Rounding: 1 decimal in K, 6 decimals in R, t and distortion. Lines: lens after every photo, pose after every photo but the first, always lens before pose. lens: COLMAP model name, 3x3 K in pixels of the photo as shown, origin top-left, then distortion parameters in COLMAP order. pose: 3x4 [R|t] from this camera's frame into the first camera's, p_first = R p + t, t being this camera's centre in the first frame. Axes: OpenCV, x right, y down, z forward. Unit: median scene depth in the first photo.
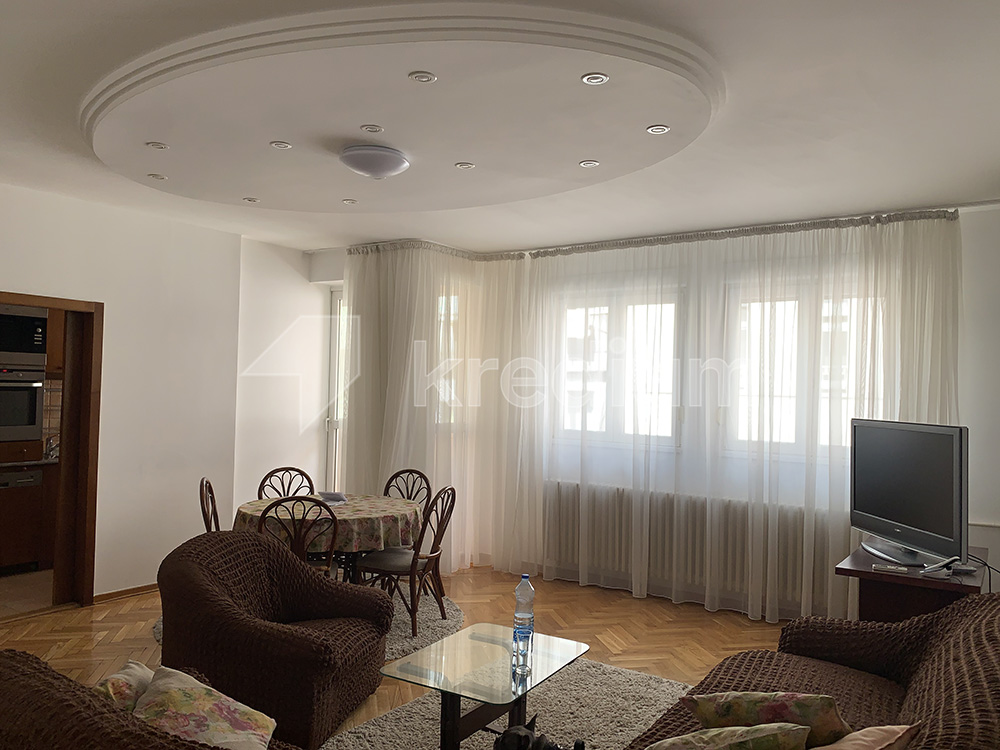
lens RADIAL K [[778.1, 0, 500.0], [0, 778.1, 375.0], [0, 0, 1]] dist [0.070477, -0.069910]
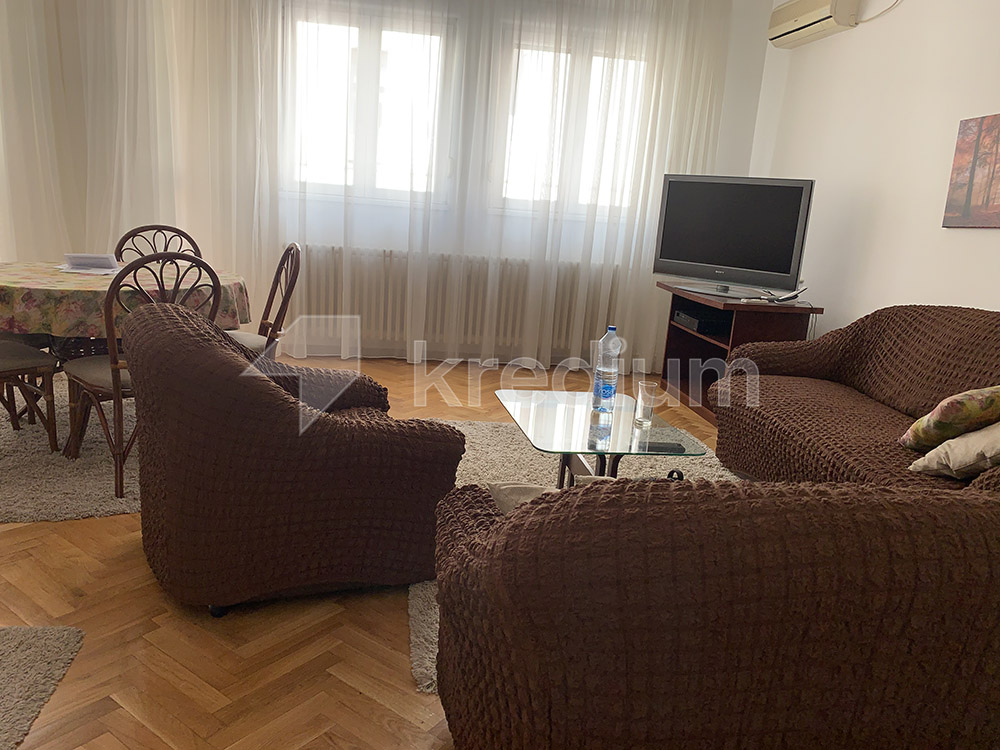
lens RADIAL K [[778.1, 0, 500.0], [0, 778.1, 375.0], [0, 0, 1]] dist [0.070477, -0.069910]
pose [[0.742022, -0.116947, 0.660096, -0.398868], [-0.067488, 0.966632, 0.247118, 0.058600], [-0.666970, -0.227915, 0.709370, 0.266622]]
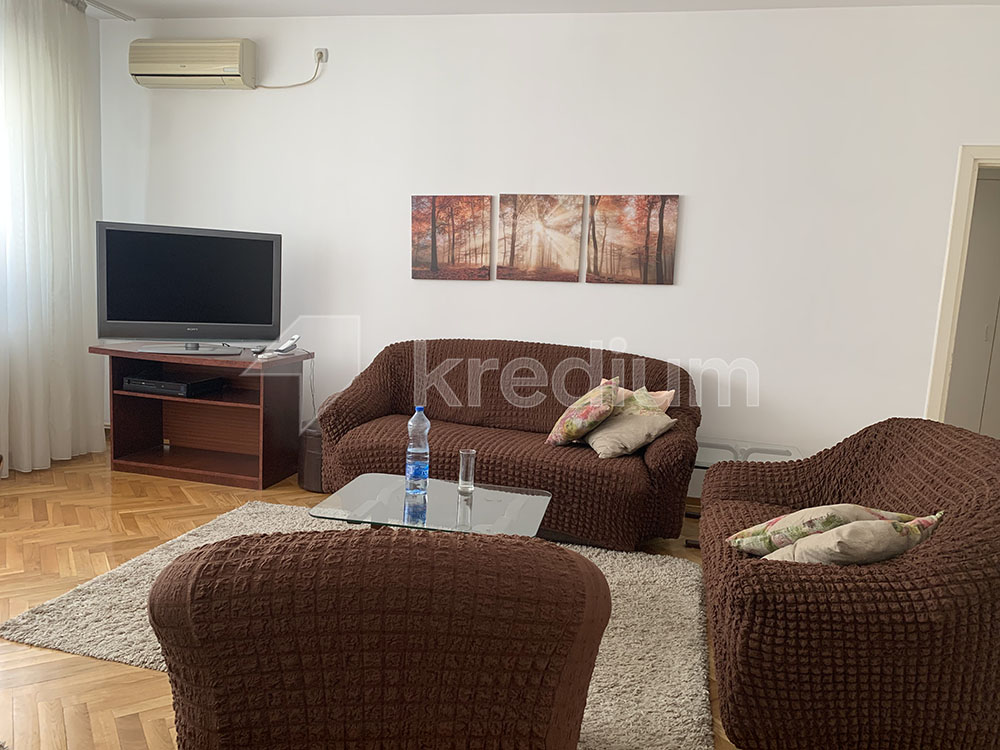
lens RADIAL K [[778.1, 0, 500.0], [0, 778.1, 375.0], [0, 0, 1]] dist [0.070477, -0.069910]
pose [[-0.357601, -0.164519, 0.919269, -0.491759], [-0.080862, 0.986118, 0.145027, 0.050551], [-0.930367, -0.022472, -0.365940, 0.757290]]
